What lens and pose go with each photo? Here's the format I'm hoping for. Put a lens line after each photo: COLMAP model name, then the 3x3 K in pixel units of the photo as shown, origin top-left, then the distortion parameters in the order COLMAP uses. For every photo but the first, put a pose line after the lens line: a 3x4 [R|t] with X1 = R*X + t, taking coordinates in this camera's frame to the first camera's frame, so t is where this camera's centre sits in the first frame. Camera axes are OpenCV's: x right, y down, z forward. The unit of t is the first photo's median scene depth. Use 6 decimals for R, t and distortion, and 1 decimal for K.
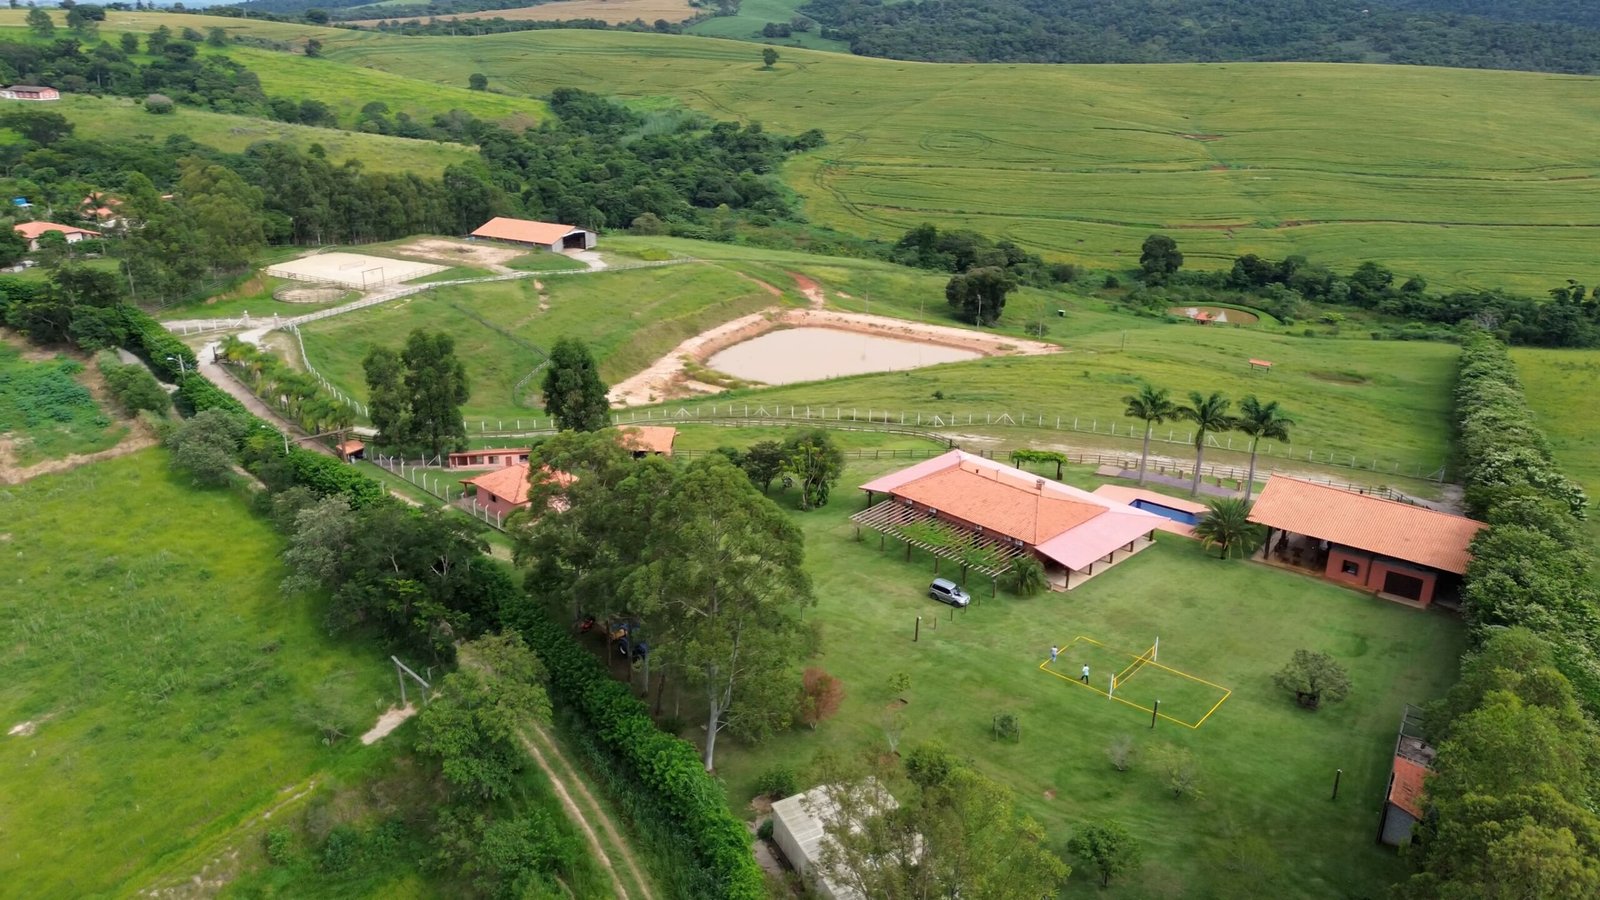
lens RADIAL K [[1176.2, 0, 801.2], [0, 1176.2, 455.0], [0, 0, 1]] dist [0.074754, -0.083786]
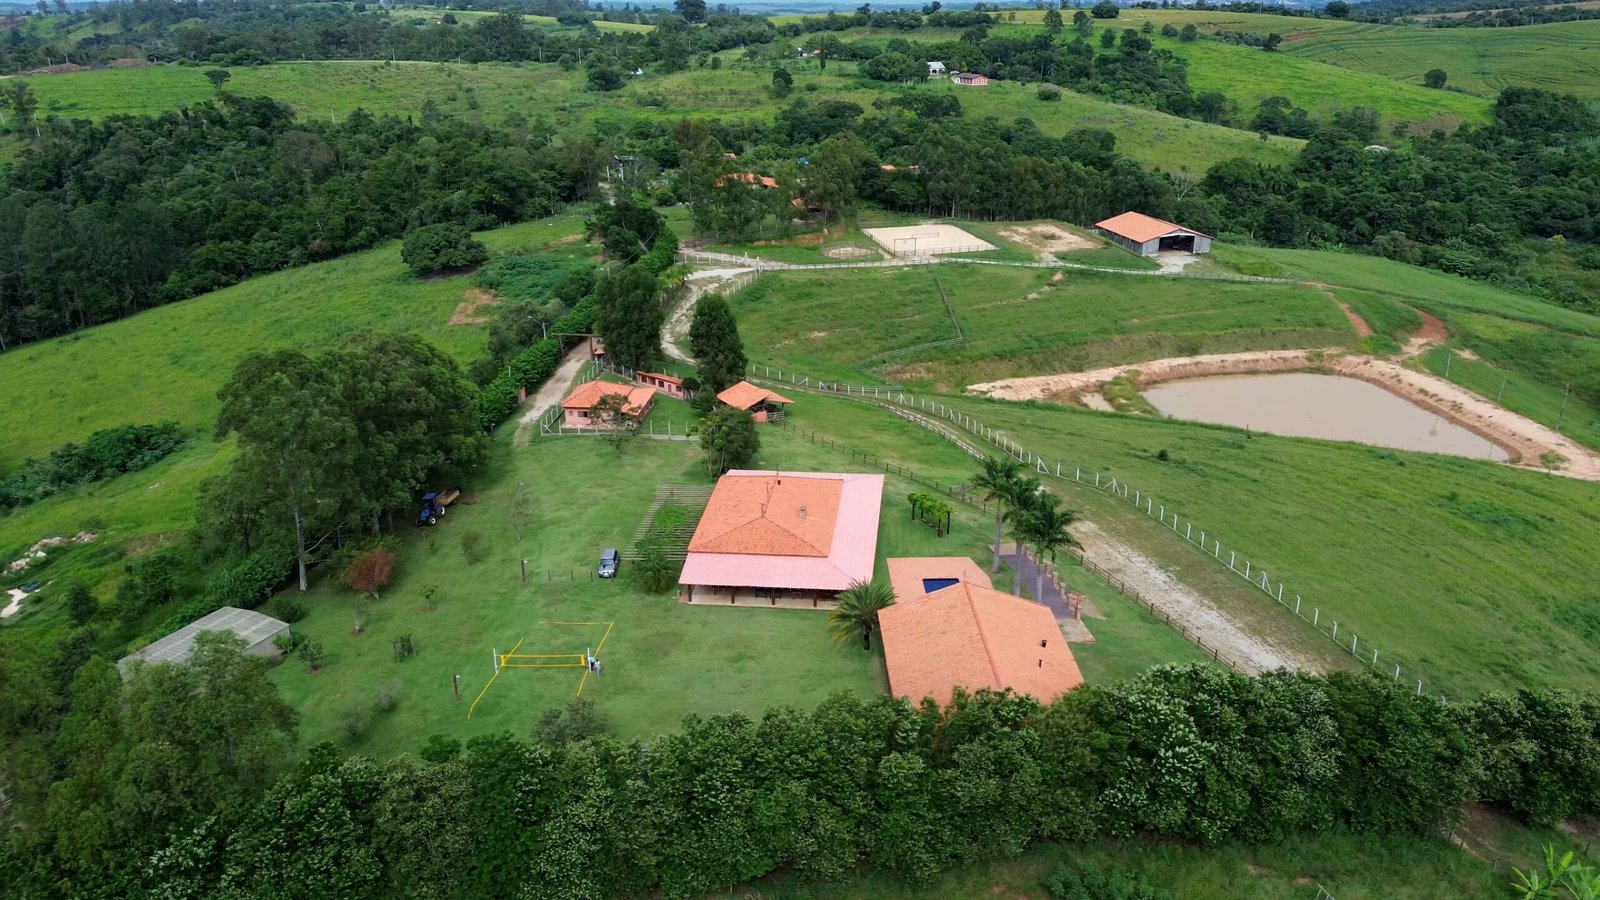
lens RADIAL K [[1176.2, 0, 806.9], [0, 1176.2, 435.8], [0, 0, 1]] dist [0.074754, -0.083786]
pose [[0.633990, 0.251651, -0.731252, 0.289614], [-0.258408, 0.960160, 0.106389, -0.044661], [0.728891, 0.121512, 0.673760, 0.121301]]
